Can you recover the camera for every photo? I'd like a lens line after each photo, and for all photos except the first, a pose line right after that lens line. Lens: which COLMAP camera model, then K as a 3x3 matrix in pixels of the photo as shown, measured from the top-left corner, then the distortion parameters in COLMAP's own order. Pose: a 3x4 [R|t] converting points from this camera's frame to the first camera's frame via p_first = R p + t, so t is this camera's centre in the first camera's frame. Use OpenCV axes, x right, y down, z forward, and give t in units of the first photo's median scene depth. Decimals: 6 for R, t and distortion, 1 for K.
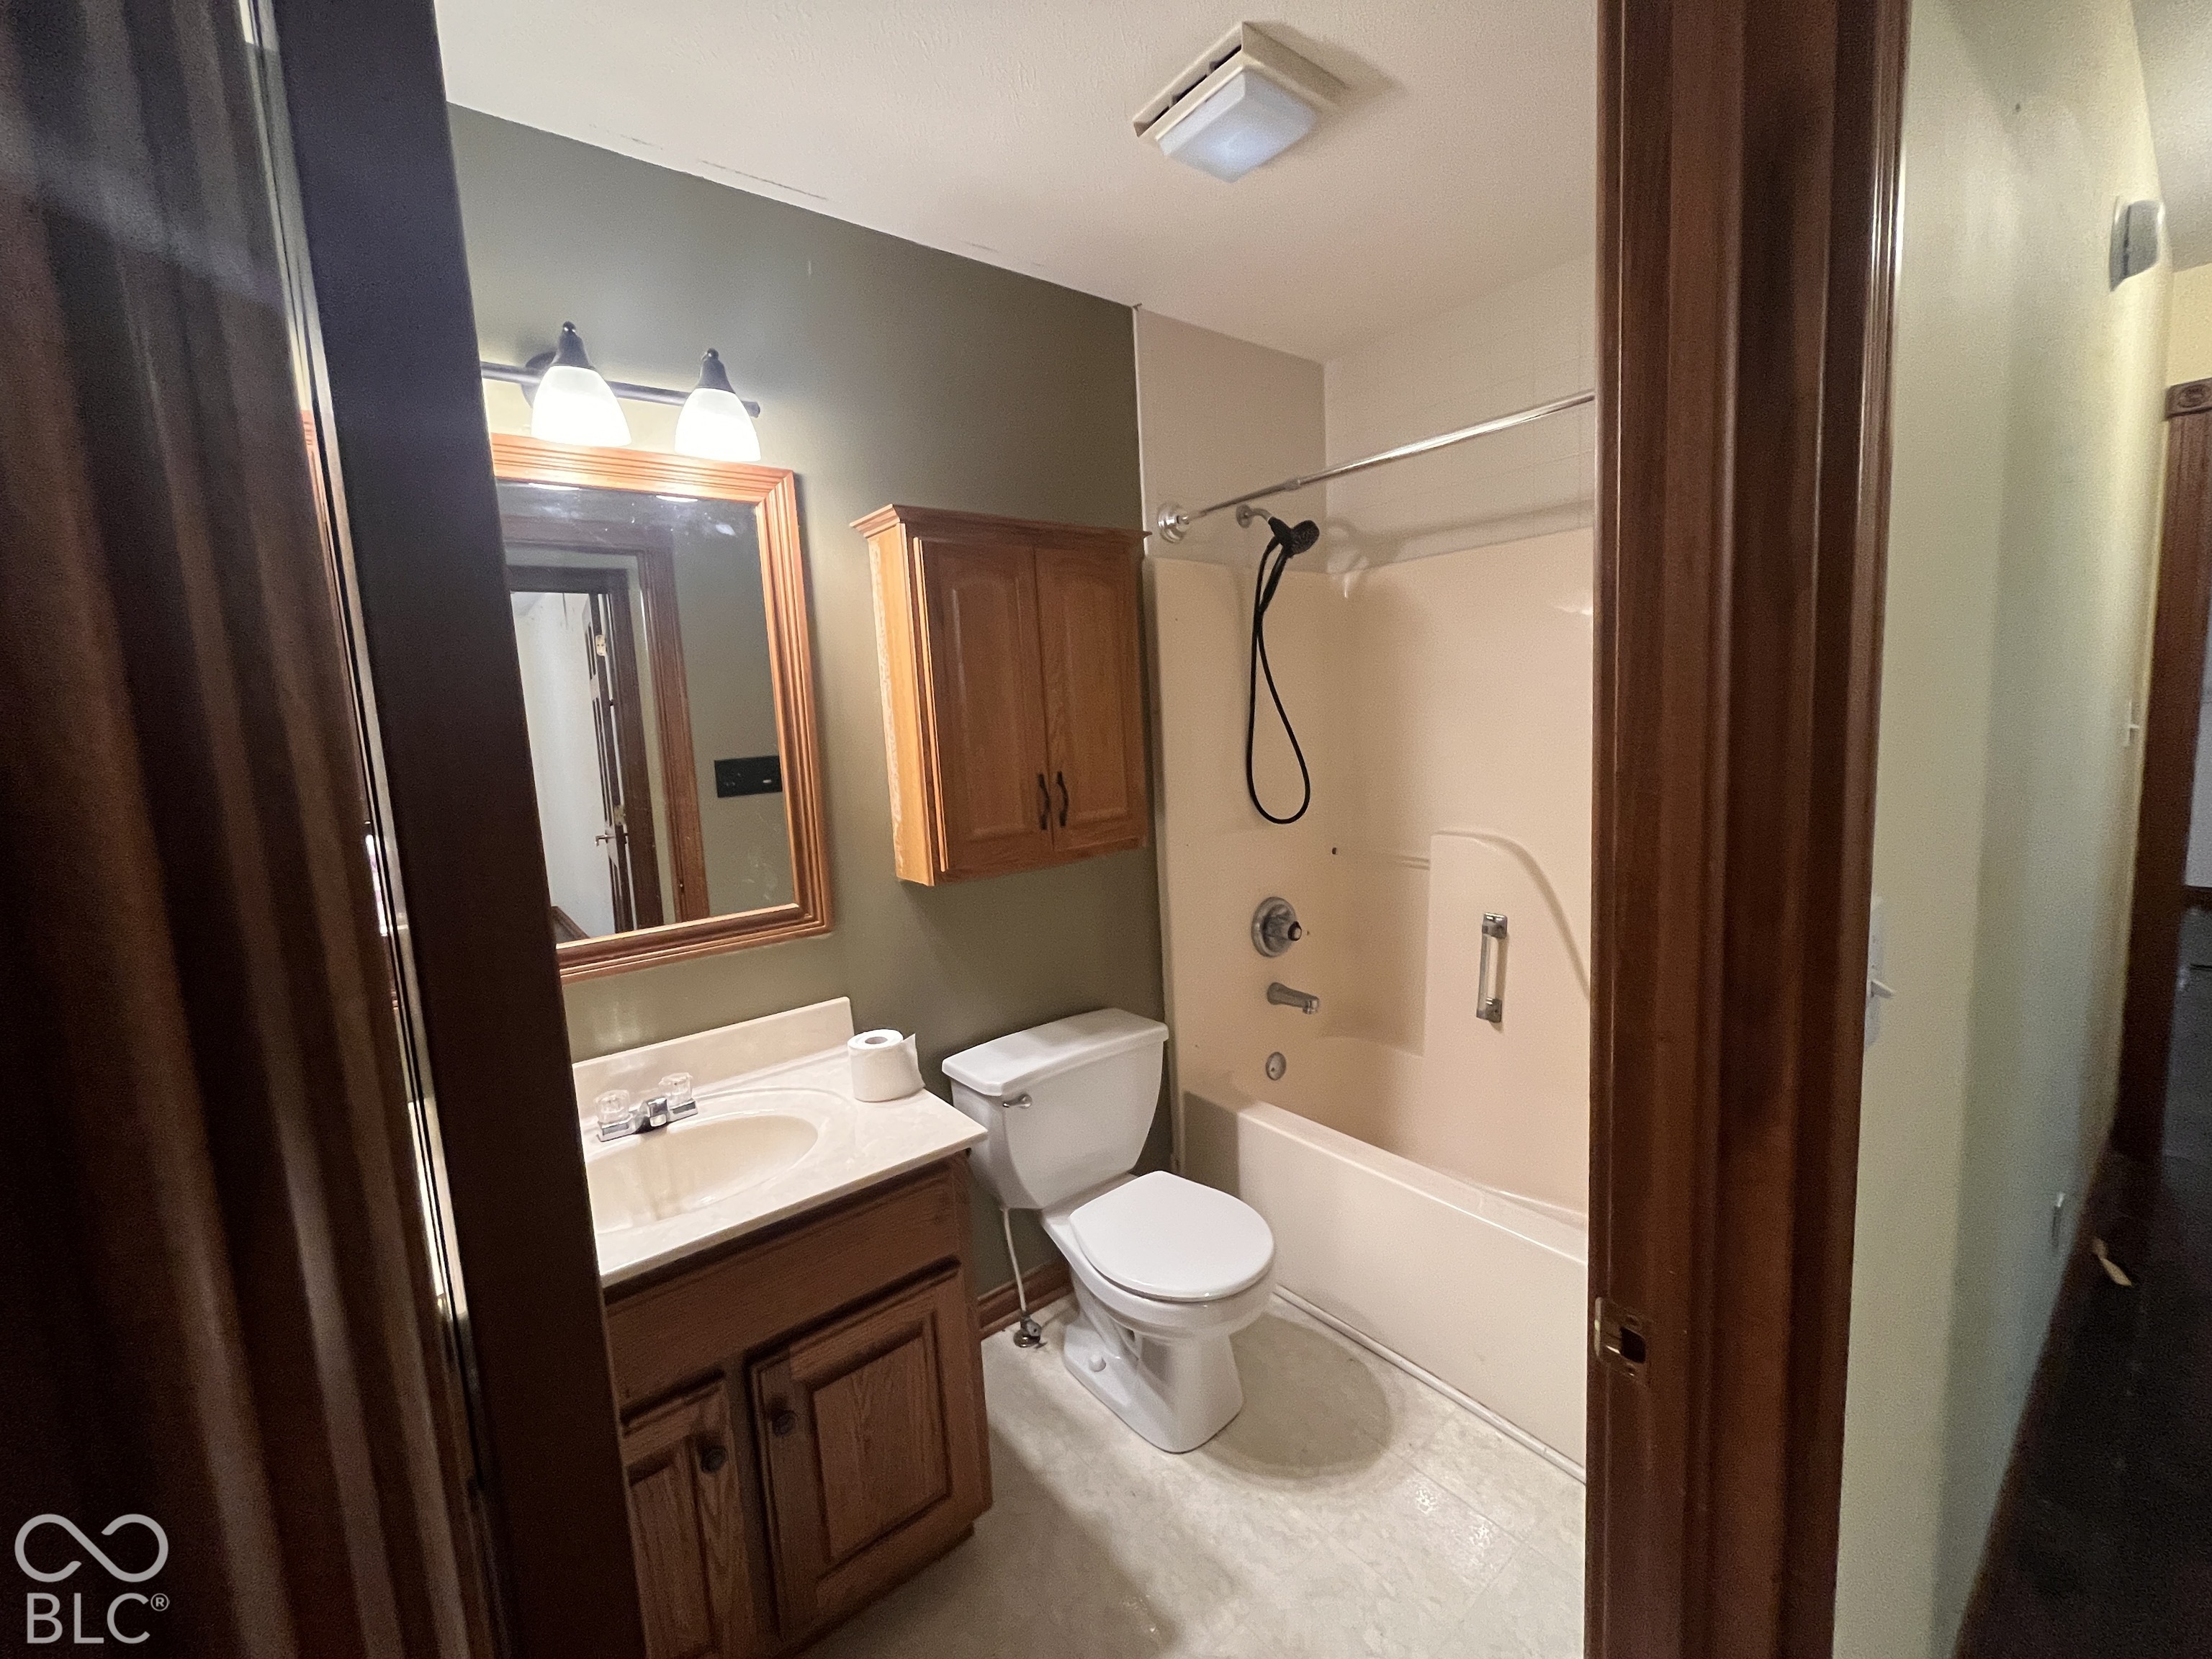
lens RADIAL K [[897.1, 0, 1115.9], [0, 897.1, 823.1], [0, 0, 1]] dist [0.000062, -0.000941]
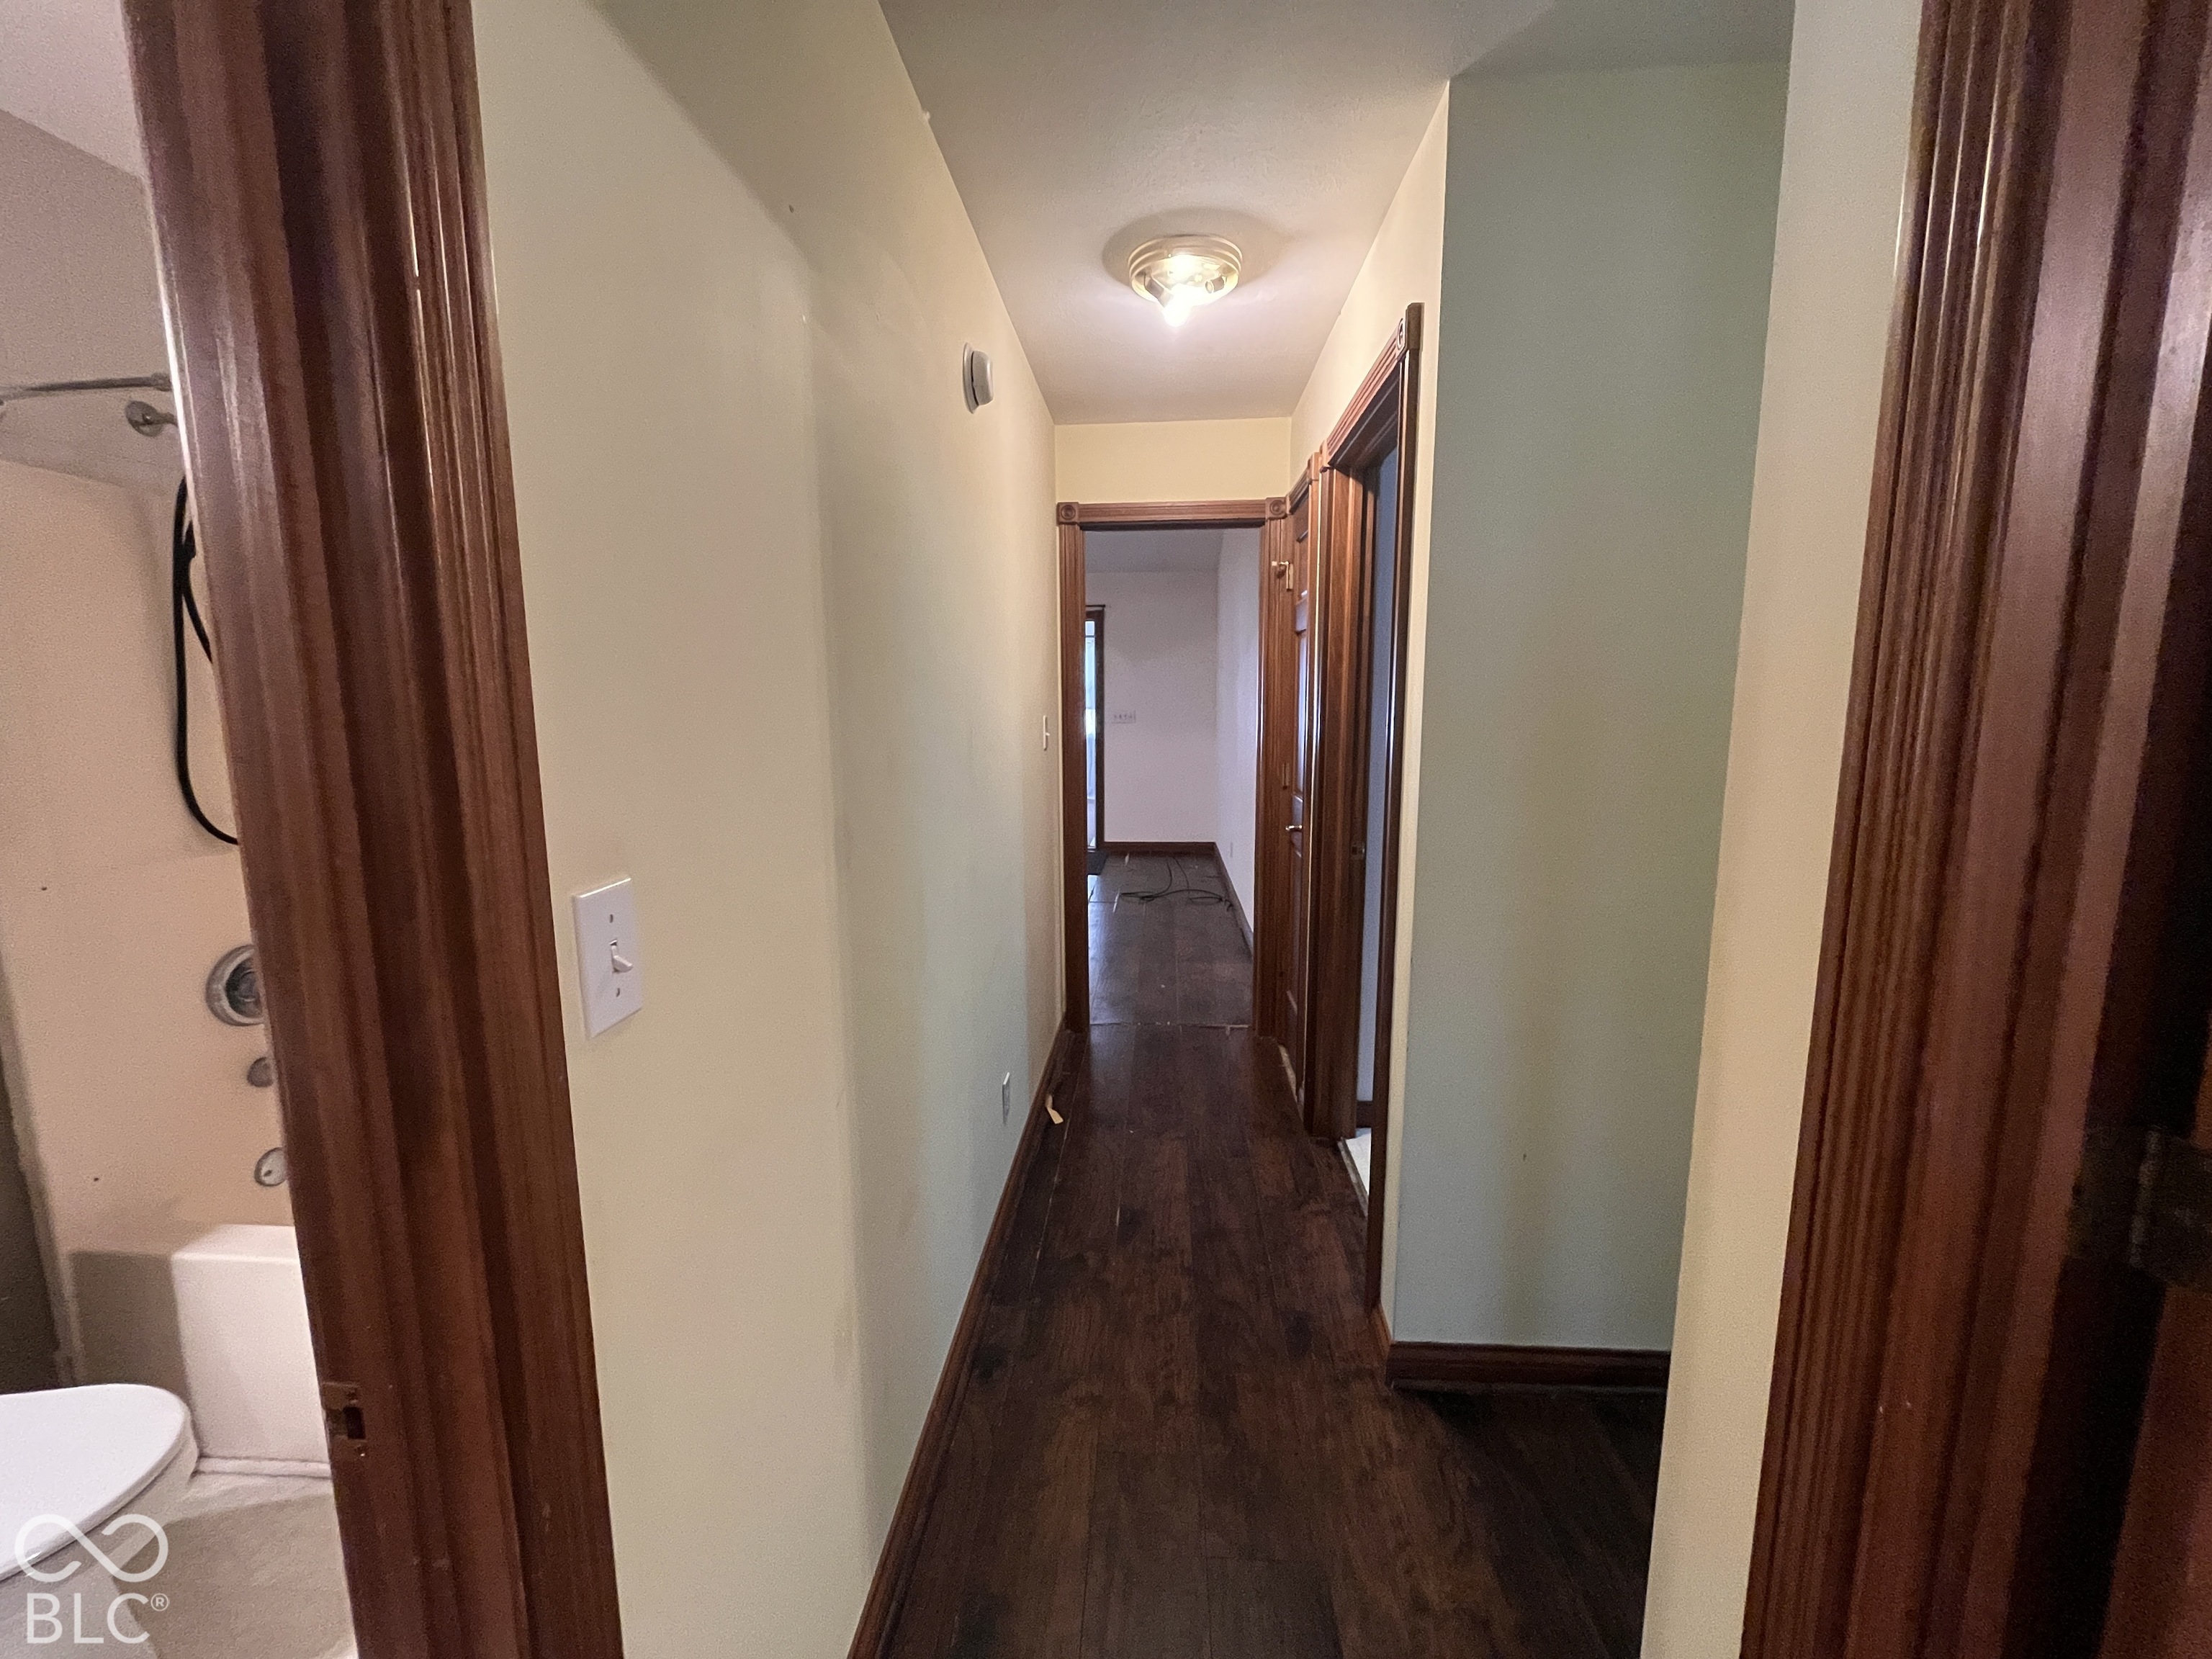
lens RADIAL K [[897.1, 0, 1117.1], [0, 897.1, 827.5], [0, 0, 1]] dist [0.000062, -0.000941]
pose [[0.666990, -0.056960, 0.742886, 0.124416], [0.055403, 0.998105, 0.026786, 0.007113], [-0.743004, 0.023292, 0.668881, -0.038248]]
